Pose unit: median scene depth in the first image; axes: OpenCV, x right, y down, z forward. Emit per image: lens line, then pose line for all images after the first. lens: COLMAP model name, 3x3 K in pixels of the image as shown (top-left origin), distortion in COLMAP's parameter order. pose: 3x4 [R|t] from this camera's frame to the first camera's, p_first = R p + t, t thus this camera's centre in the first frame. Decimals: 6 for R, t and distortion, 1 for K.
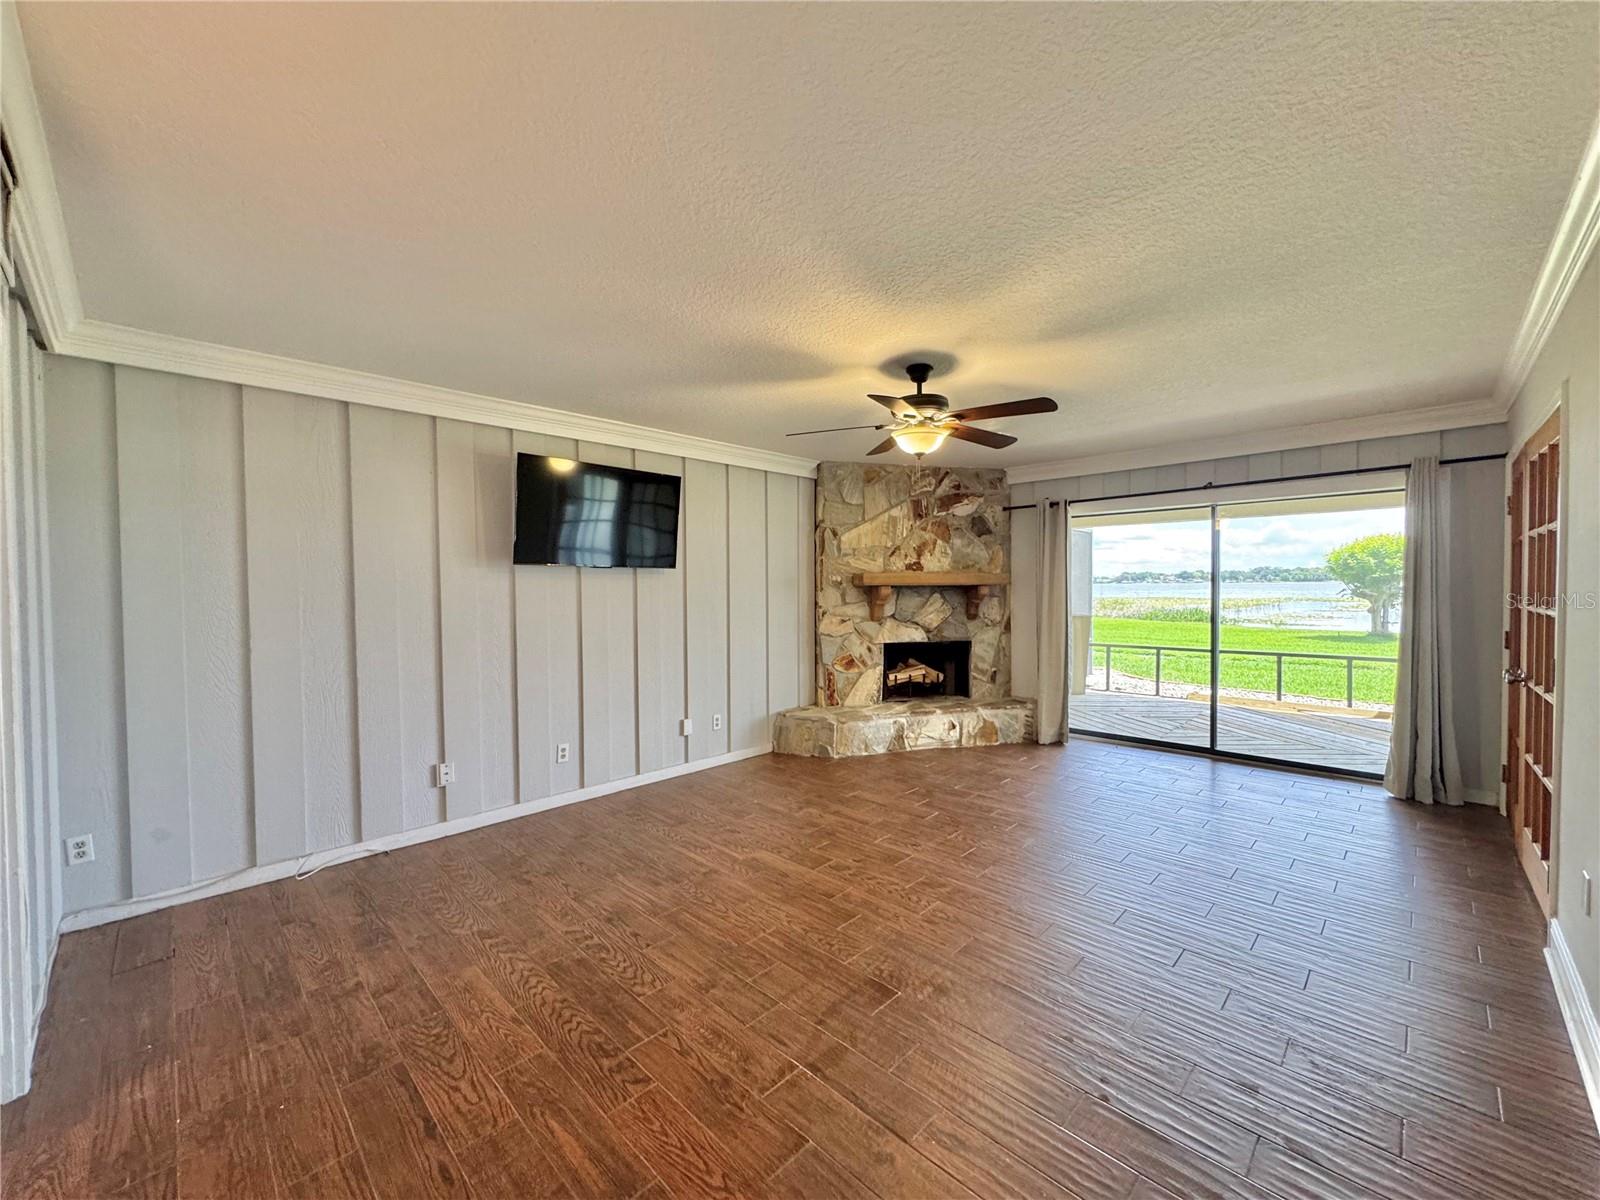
lens RADIAL K [[641.1, 0, 798.2], [0, 641.1, 596.7], [0, 0, 1]] dist [-0.003889, 0.000366]
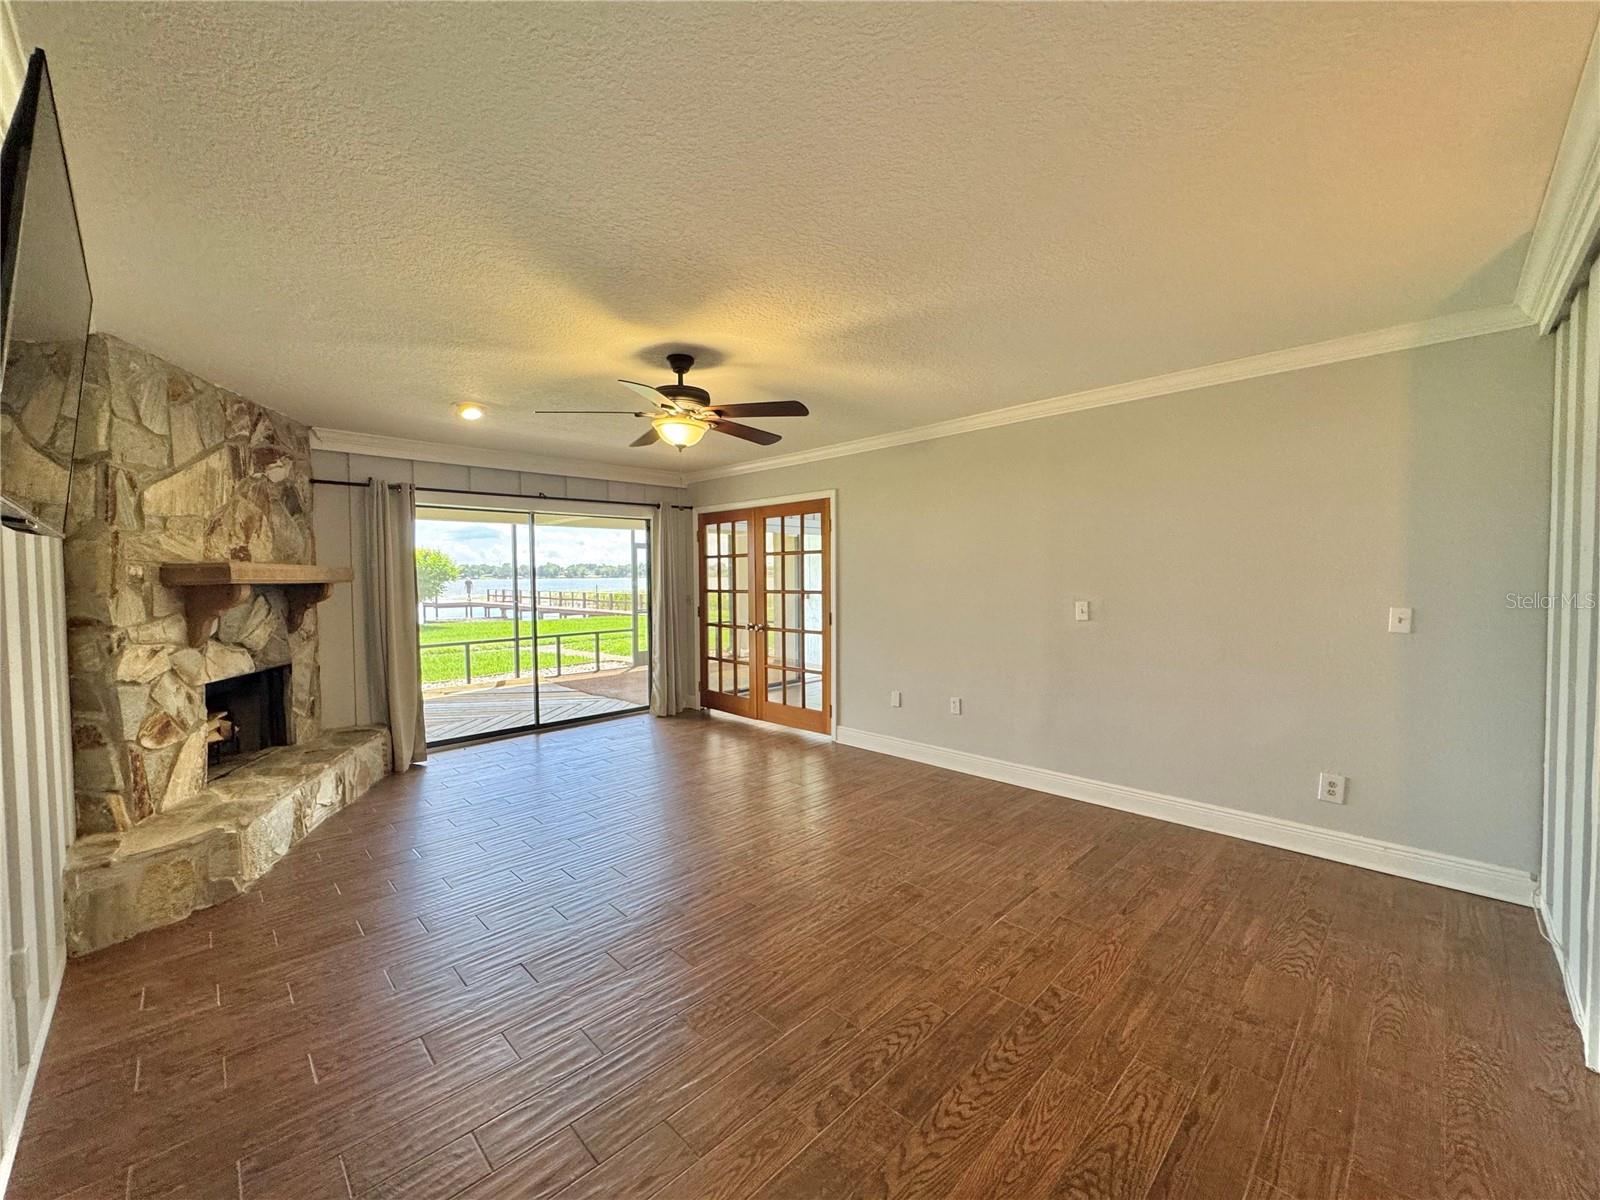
lens RADIAL K [[641.1, 0, 806.6], [0, 641.1, 597.1], [0, 0, 1]] dist [-0.003889, 0.000366]
pose [[-0.001146, -0.026166, 0.999657, -0.455892], [0.026934, 0.999294, 0.026187, -0.006706], [-0.999637, 0.026955, -0.000440, 0.464314]]
